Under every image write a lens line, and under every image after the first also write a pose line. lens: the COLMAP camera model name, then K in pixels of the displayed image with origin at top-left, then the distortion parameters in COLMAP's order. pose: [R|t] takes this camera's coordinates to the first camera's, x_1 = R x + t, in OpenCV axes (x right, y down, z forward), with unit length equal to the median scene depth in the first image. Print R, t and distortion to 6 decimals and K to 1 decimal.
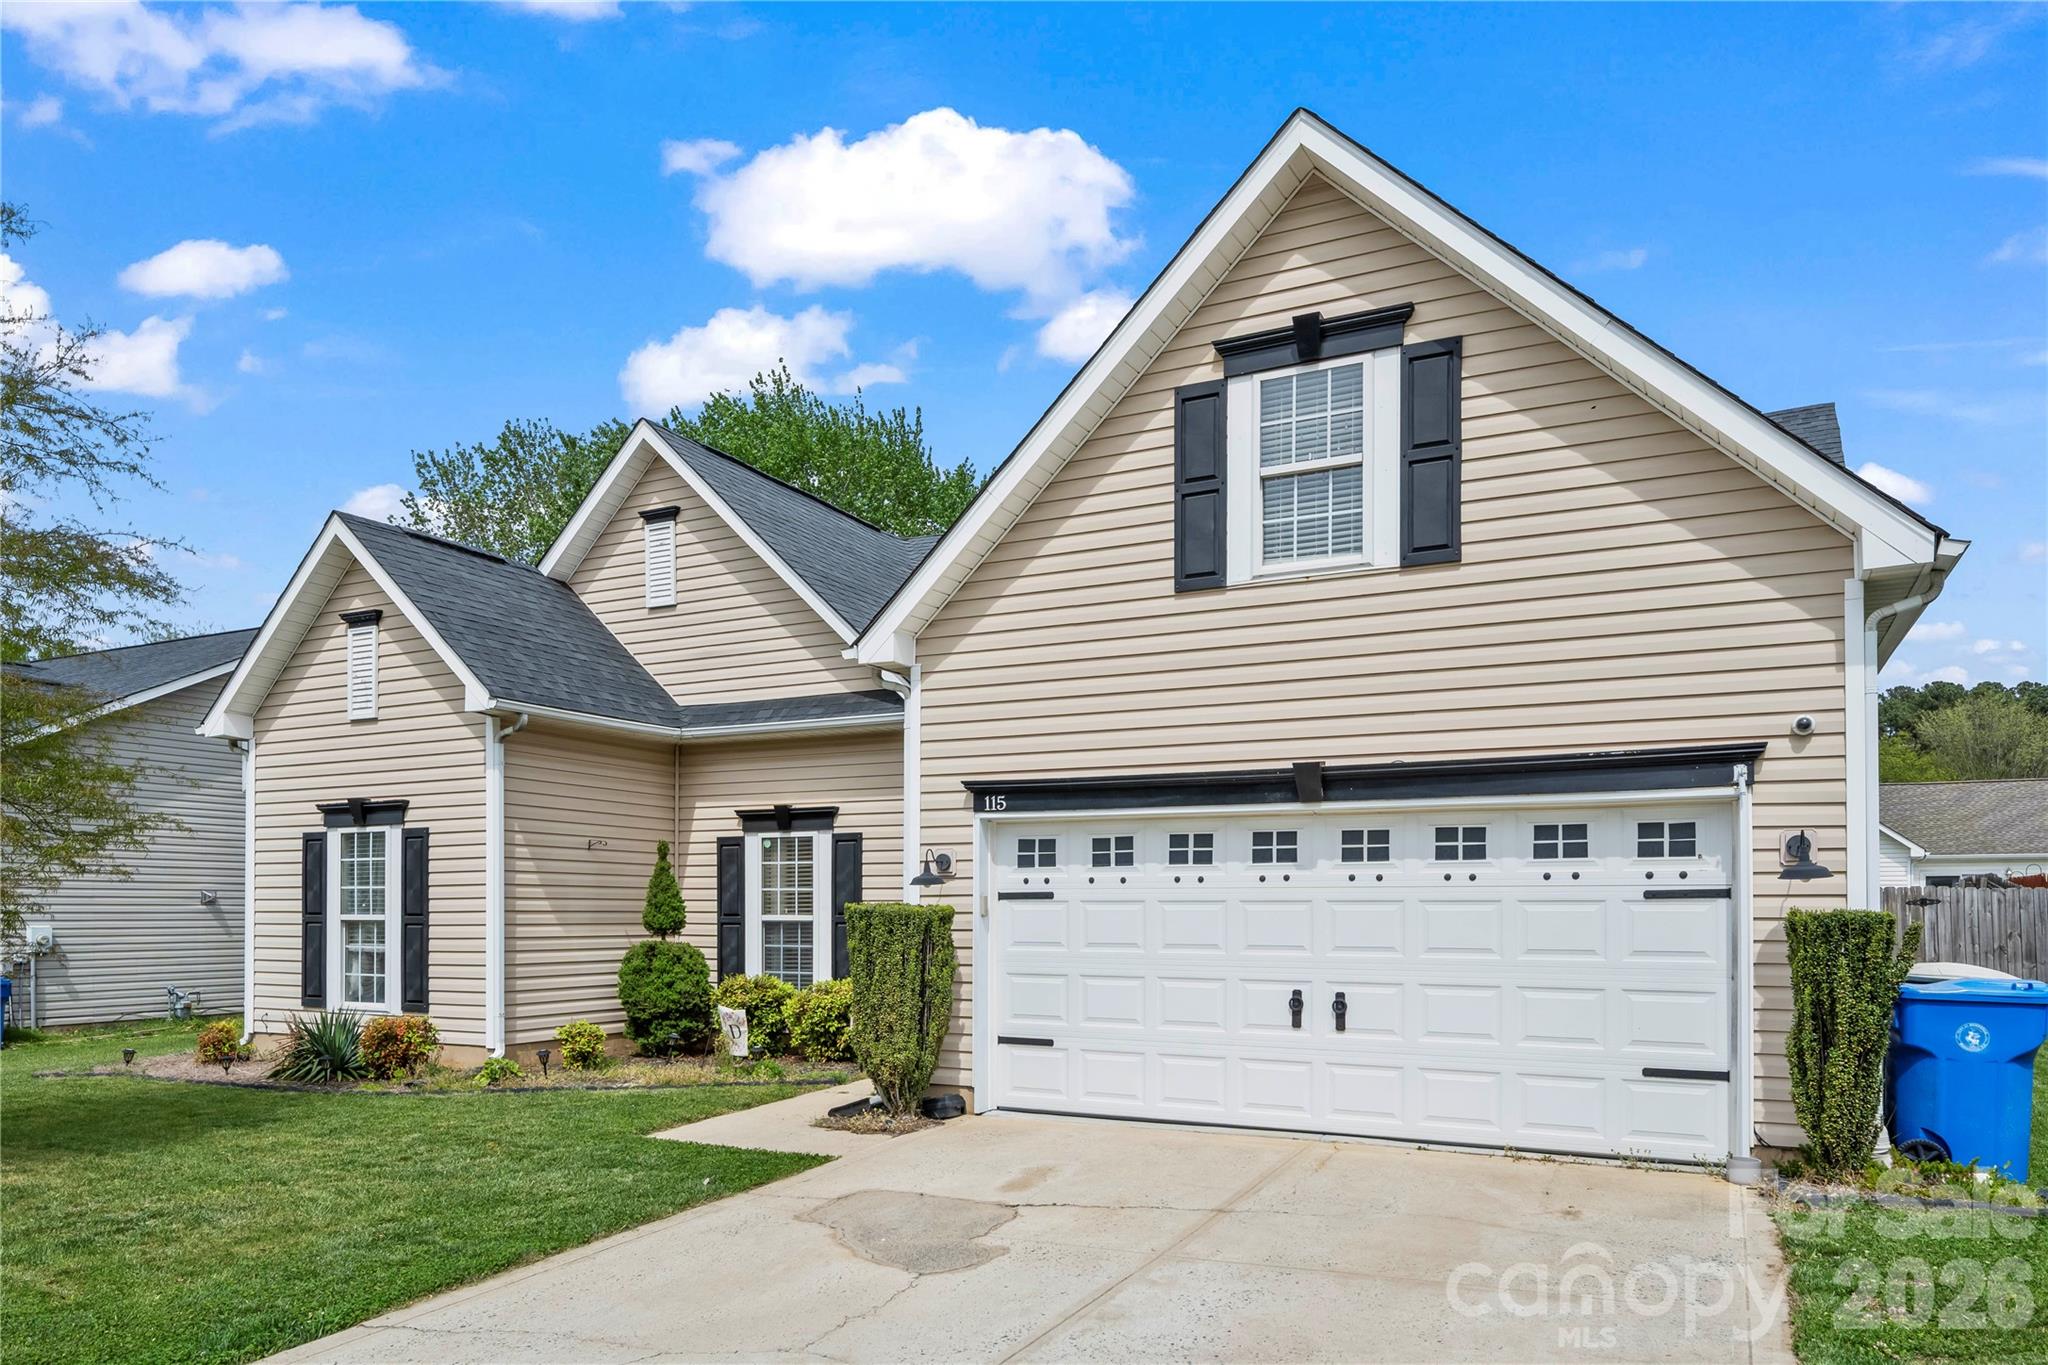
lens RADIAL K [[1346.8, 0, 1028.5], [0, 1346.8, 934.0], [0, 0, 1]] dist [-0.003636, -0.004143]
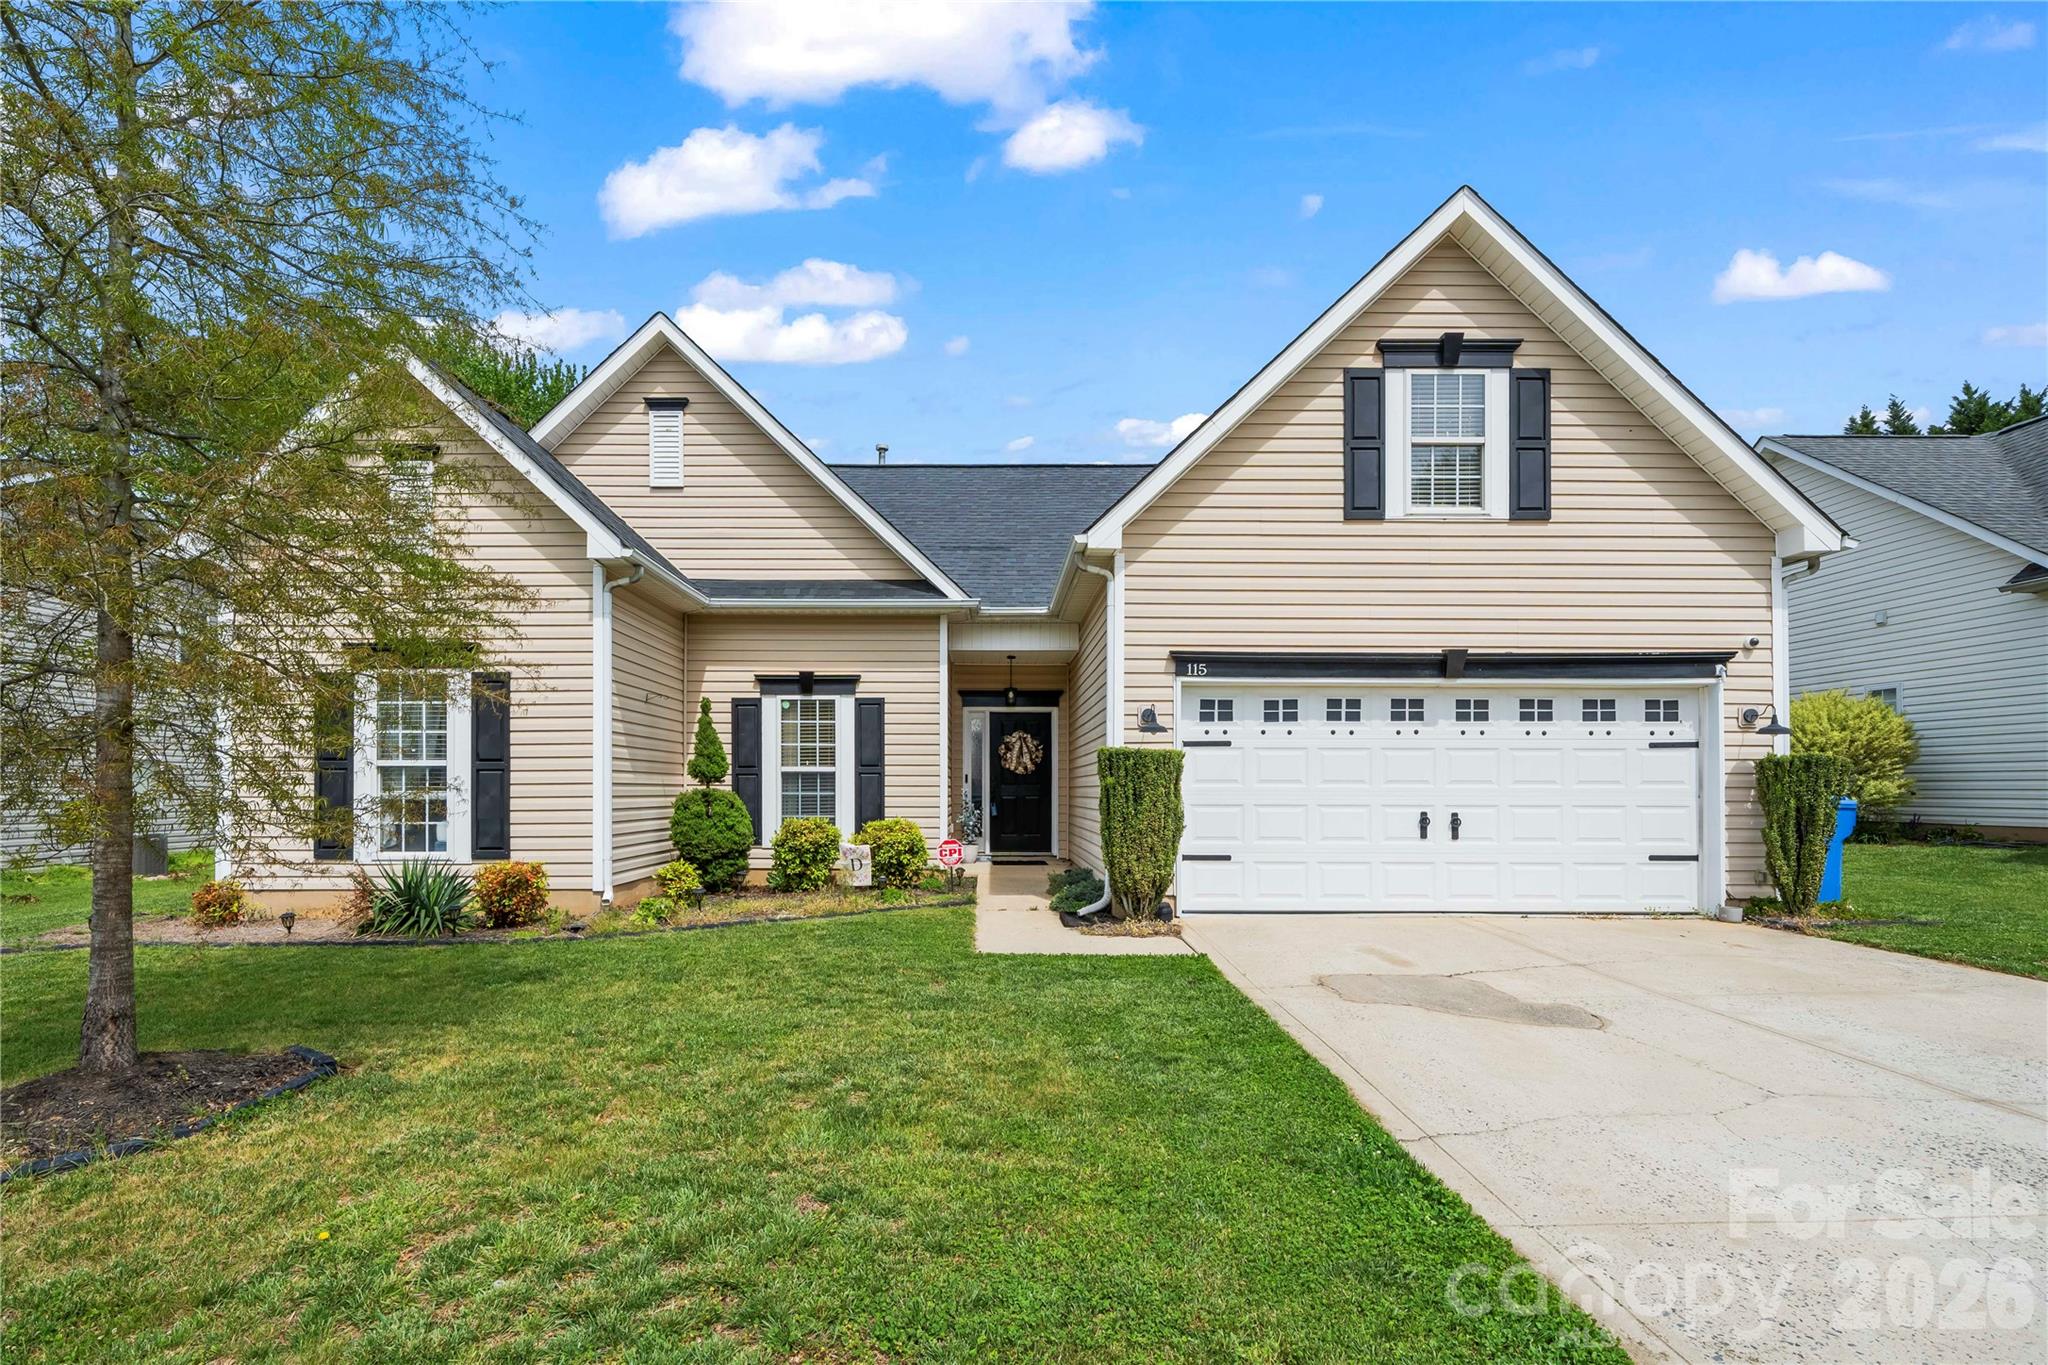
lens RADIAL K [[951.8, 0, 992.4], [0, 951.8, 796.9], [0, 0, 1]] dist [-0.001270, -0.000078]
pose [[0.893075, -0.004625, 0.449883, -0.585487], [0.007674, 0.999958, -0.004953, 0.024780], [-0.449842, 0.007876, 0.893074, 0.282793]]
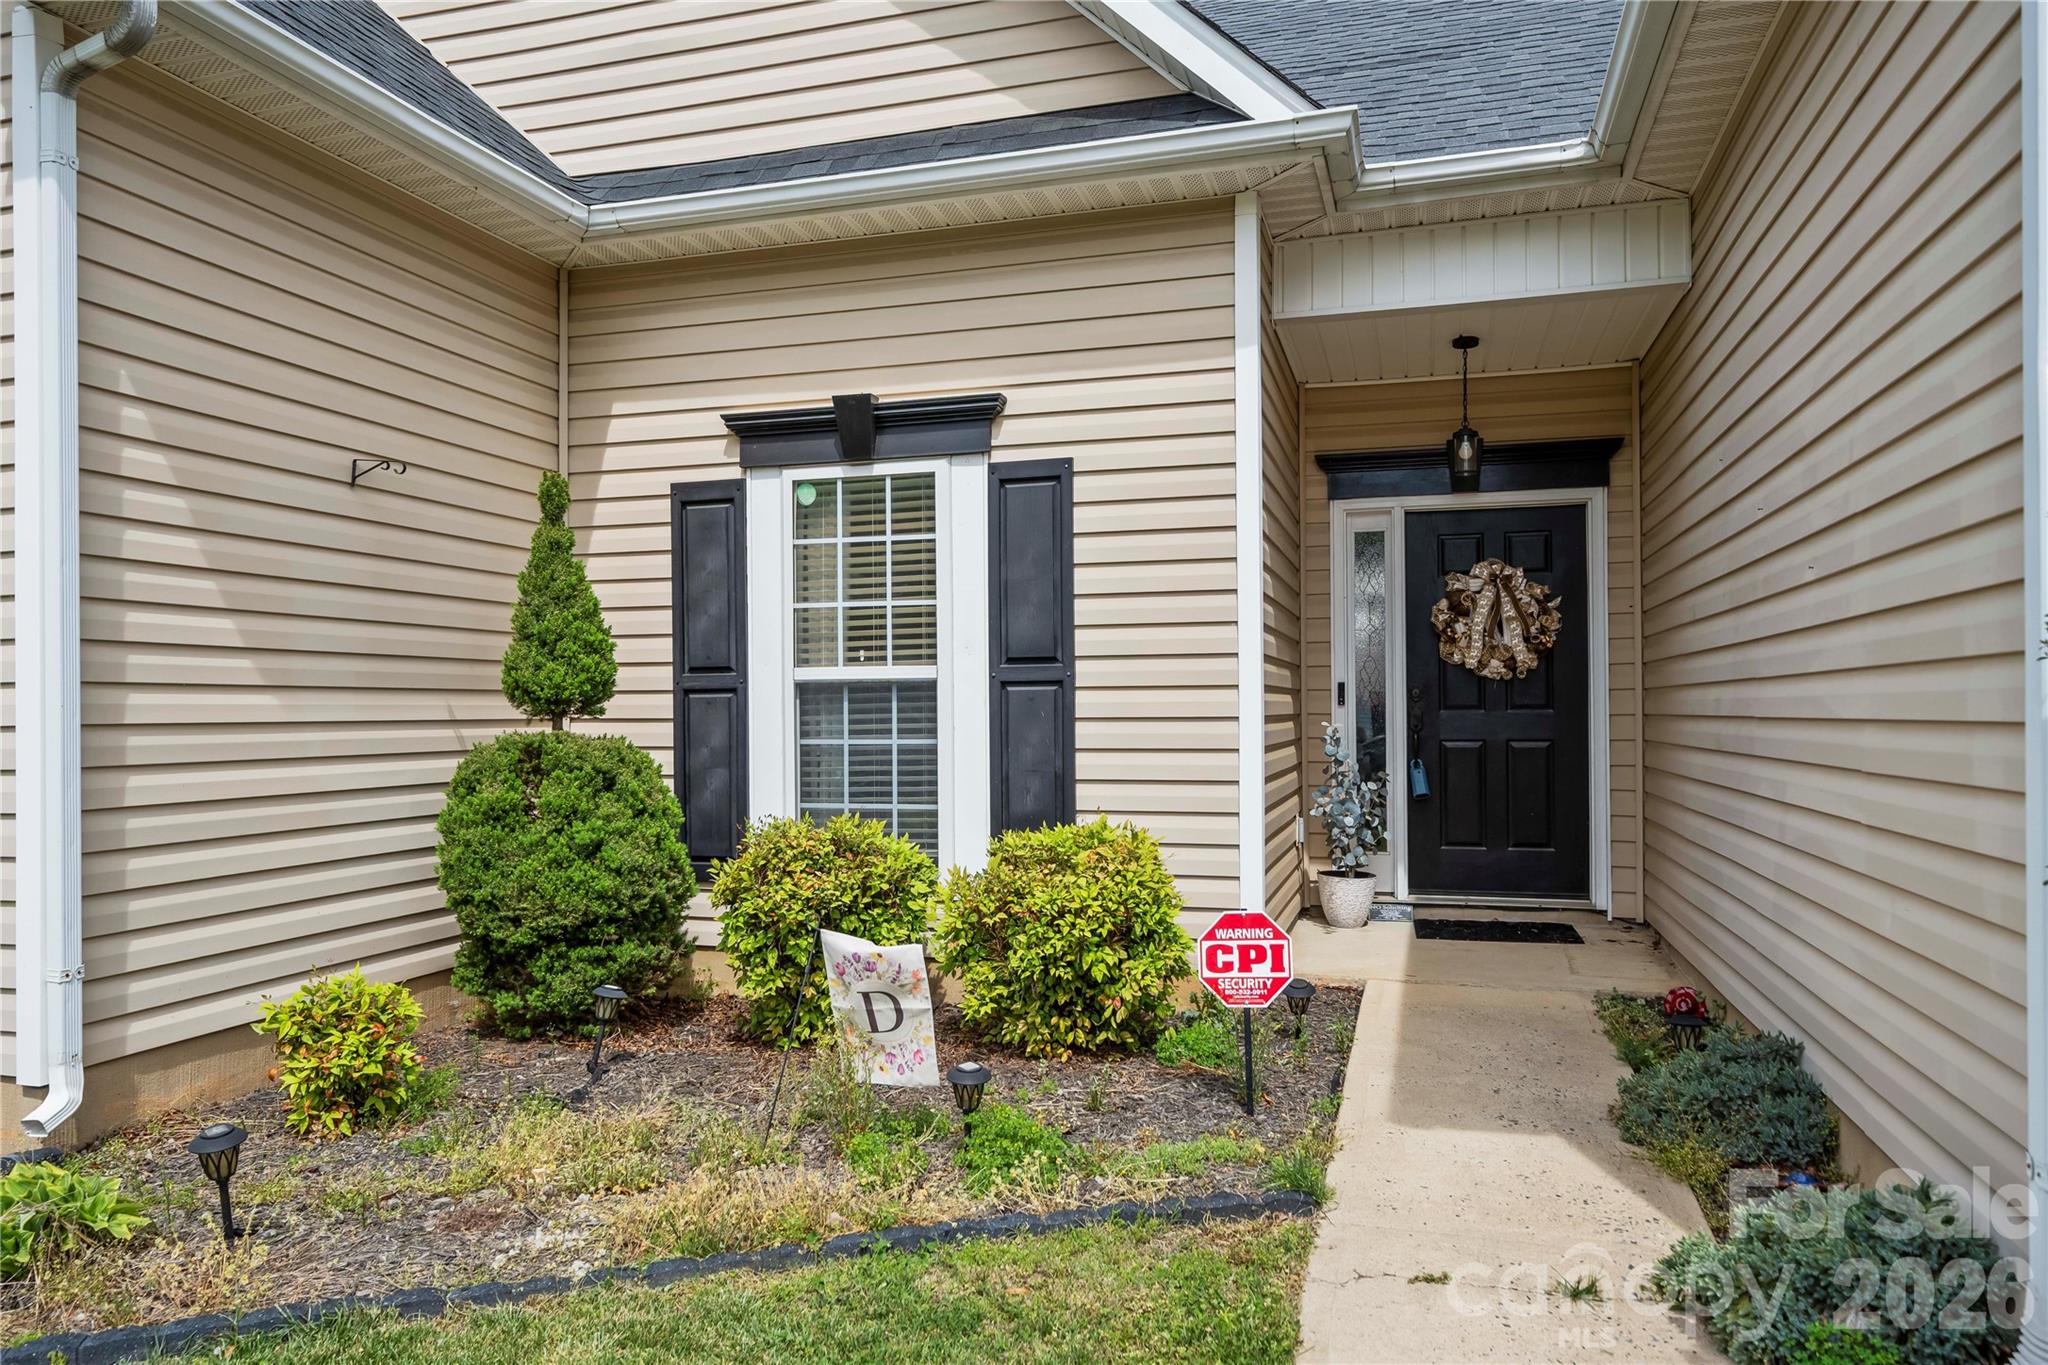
lens RADIAL K [[1386.9, 0, 1019.0], [0, 1386.9, 712.3], [0, 0, 1]] dist [0.003743, -0.005257]
pose [[0.984999, -0.010255, 0.172258, -0.296368], [0.012804, 0.999824, -0.013695, 0.009118], [-0.172087, 0.015695, 0.984957, 0.829892]]
